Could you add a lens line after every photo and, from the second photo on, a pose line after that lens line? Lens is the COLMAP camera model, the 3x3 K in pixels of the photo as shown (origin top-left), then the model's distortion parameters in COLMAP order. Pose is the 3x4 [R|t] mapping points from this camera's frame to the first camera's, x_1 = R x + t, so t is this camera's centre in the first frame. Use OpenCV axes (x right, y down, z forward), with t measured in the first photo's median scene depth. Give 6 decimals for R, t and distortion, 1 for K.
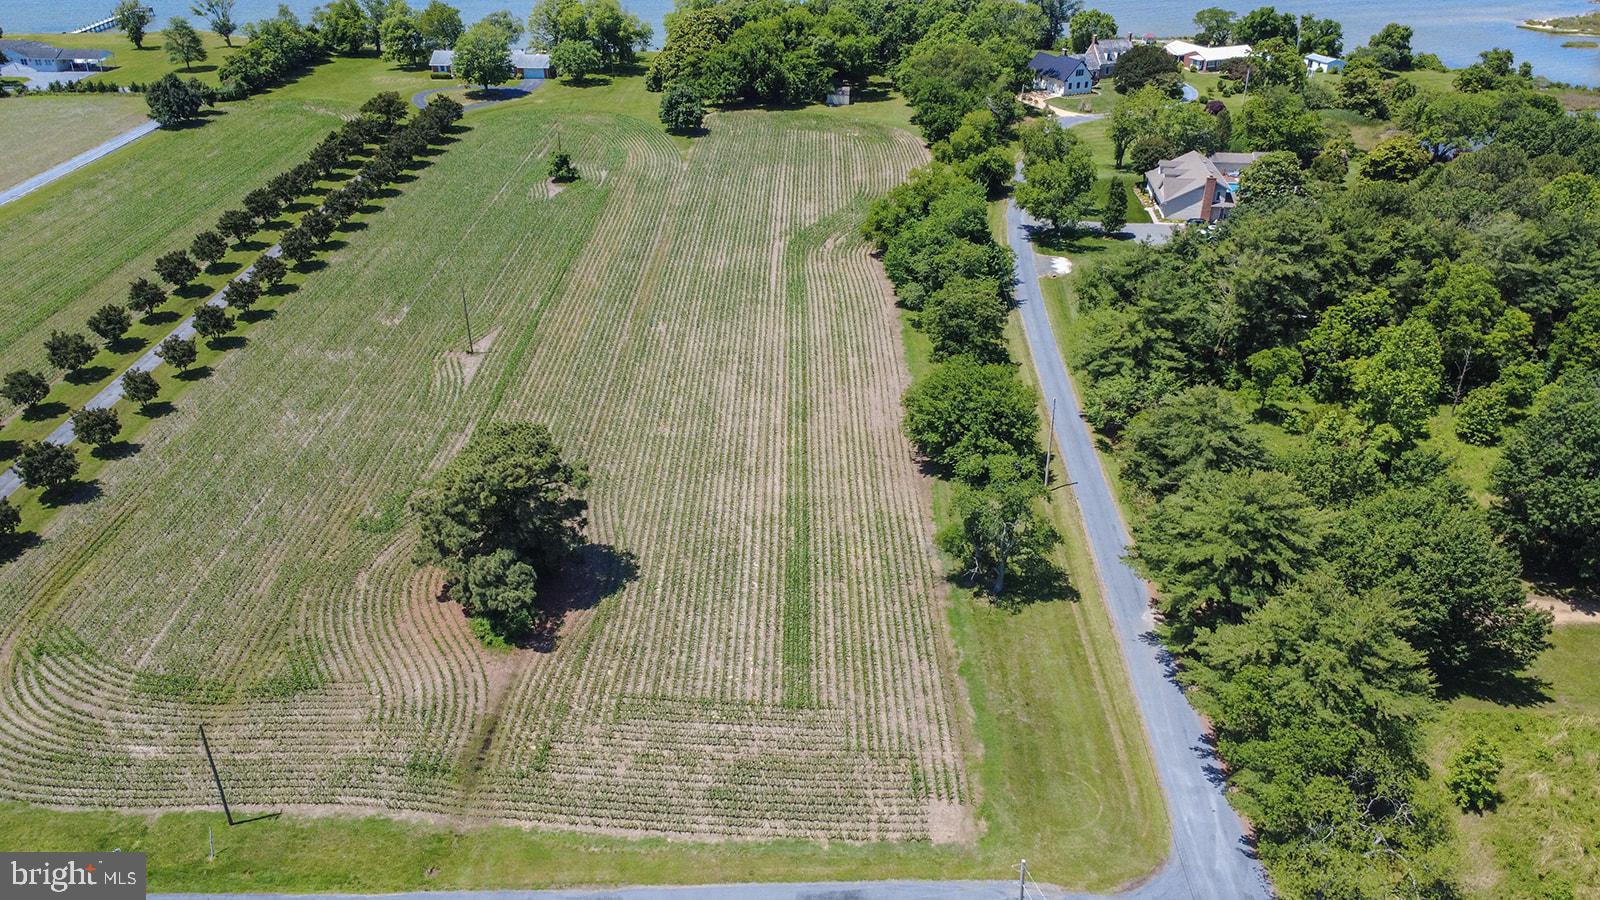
lens RADIAL K [[1215.4, 0, 795.3], [0, 1215.4, 454.2], [0, 0, 1]] dist [0.007004, -0.008029]
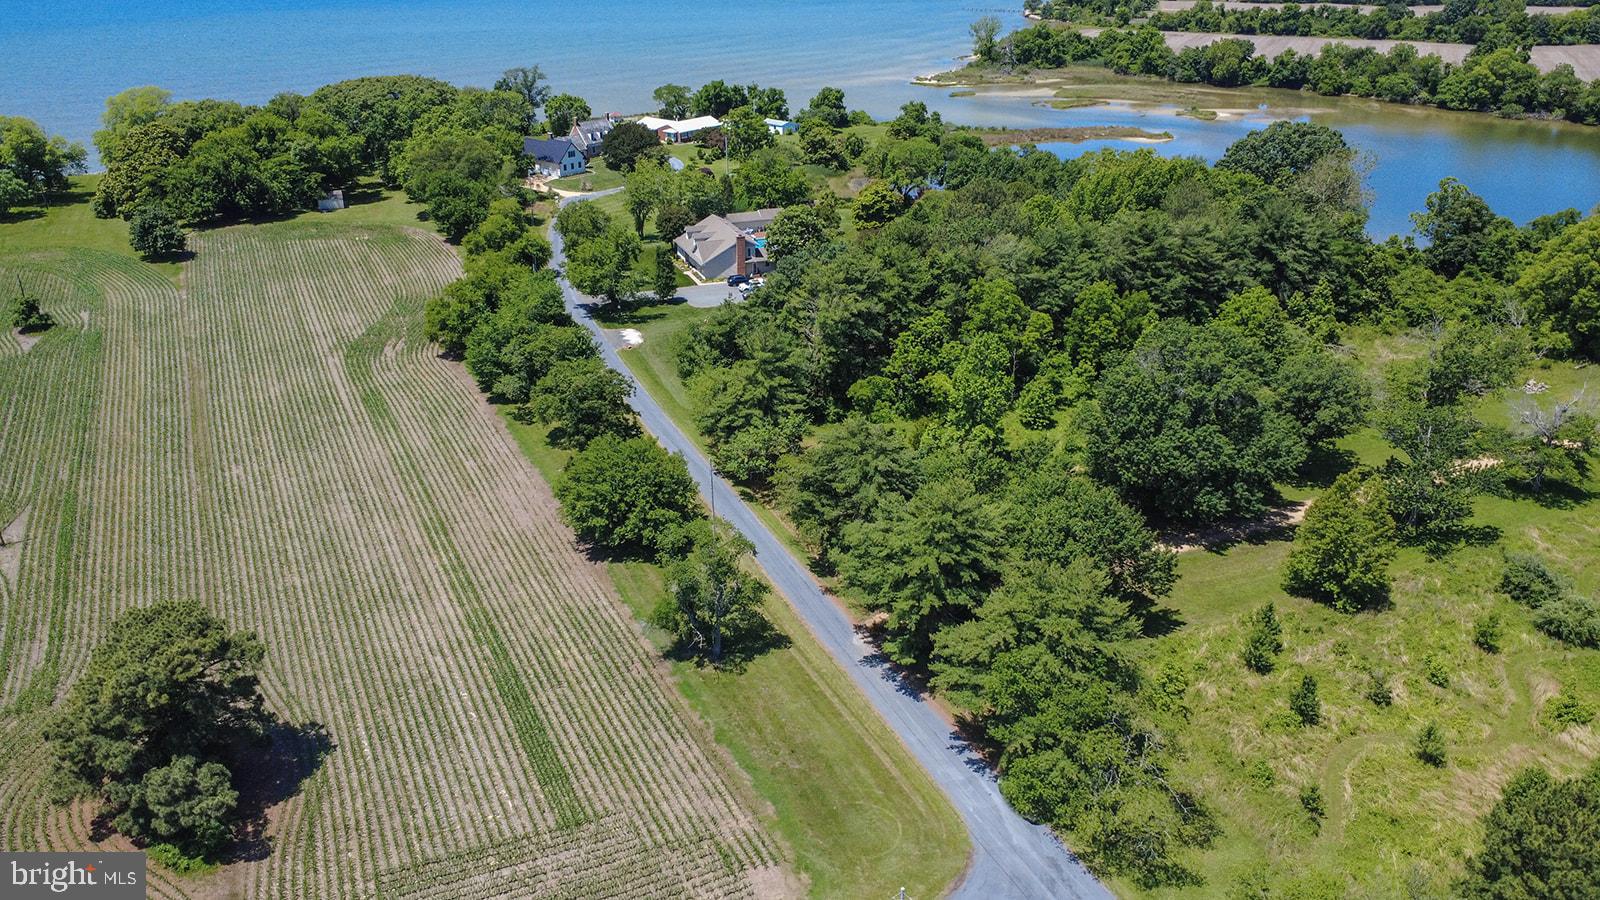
lens RADIAL K [[1215.4, 0, 805.2], [0, 1215.4, 458.2], [0, 0, 1]] dist [0.007004, -0.008029]
pose [[0.894099, -0.191735, 0.404752, -0.101626], [0.216195, 0.976233, -0.015125, -0.010479], [-0.392232, 0.101029, 0.914301, 0.023374]]
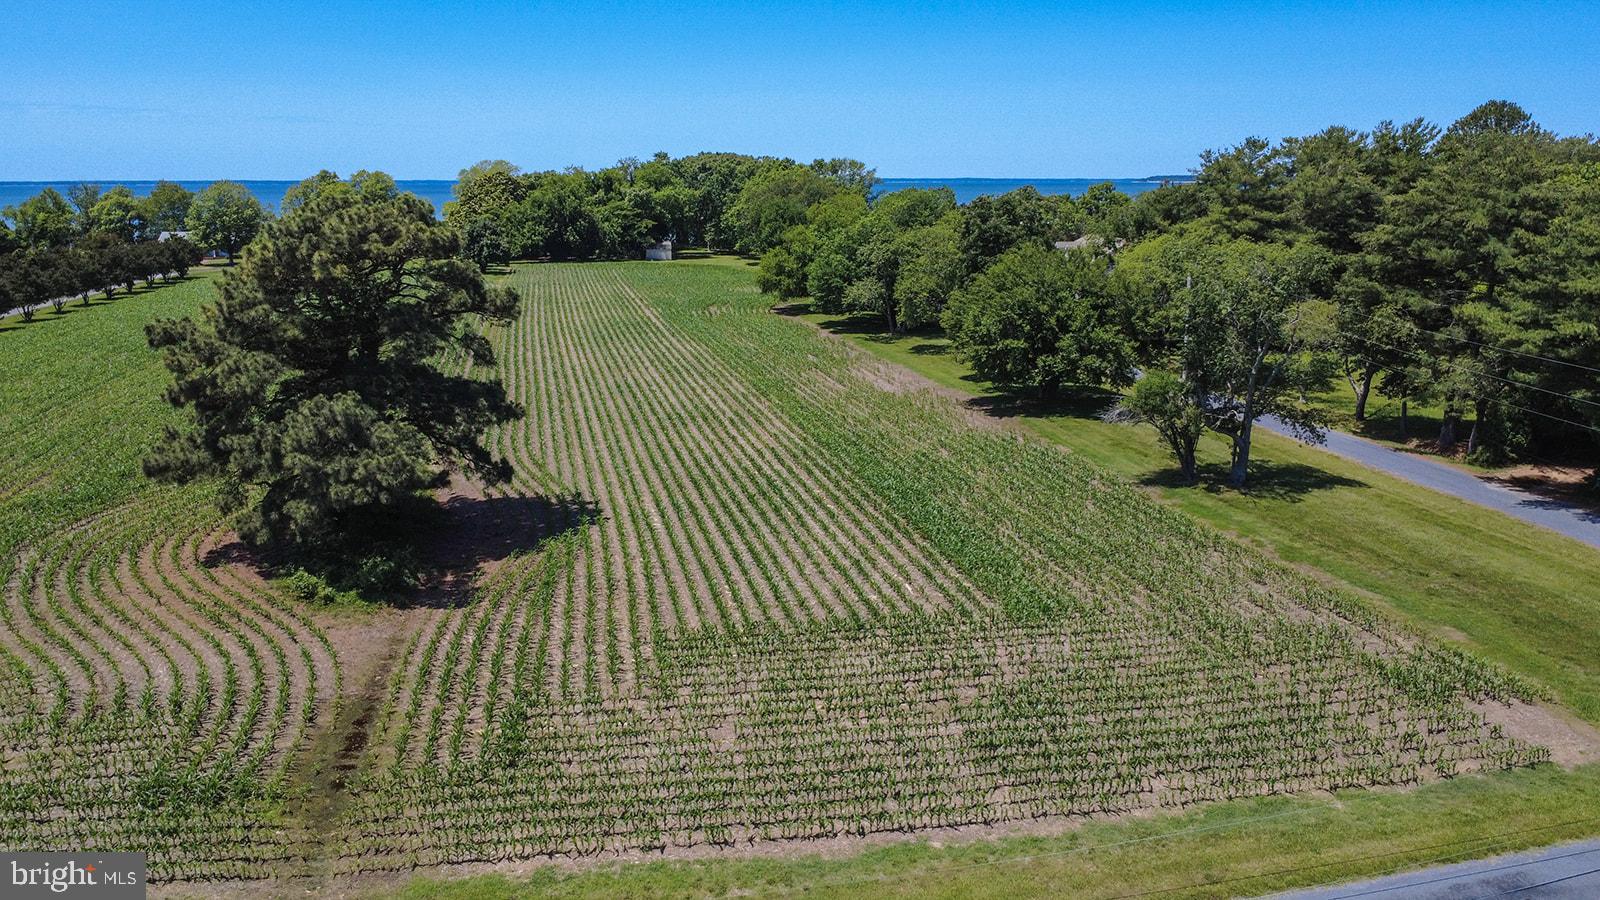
lens RADIAL K [[1215.4, 0, 800.0], [0, 1215.4, 444.8], [0, 0, 1]] dist [0.007004, -0.008029]
pose [[0.975022, -0.059671, 0.213944, -0.113427], [0.116487, 0.957514, -0.263815, 0.157270], [-0.189113, 0.282147, 0.940548, 0.341676]]
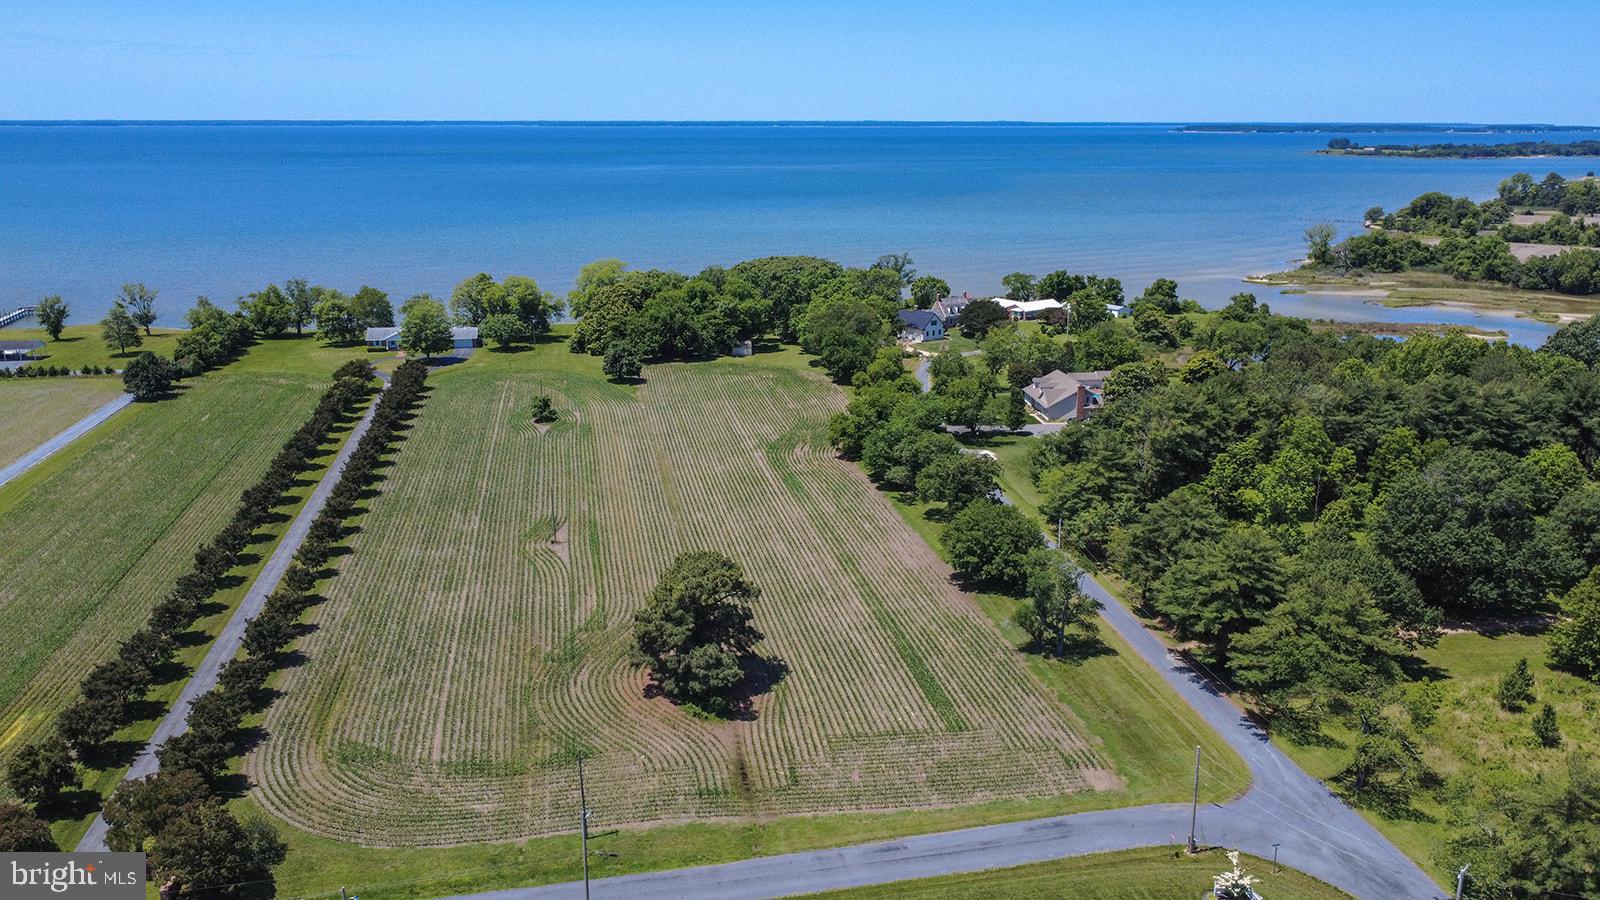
lens RADIAL K [[1215.4, 0, 799.7], [0, 1215.4, 455.7], [0, 0, 1]] dist [0.007004, -0.008029]
pose [[0.980551, -0.059884, 0.186906, -0.247479], [0.099916, 0.971983, -0.212760, 0.110871], [-0.168929, 0.227296, 0.959062, -0.202490]]
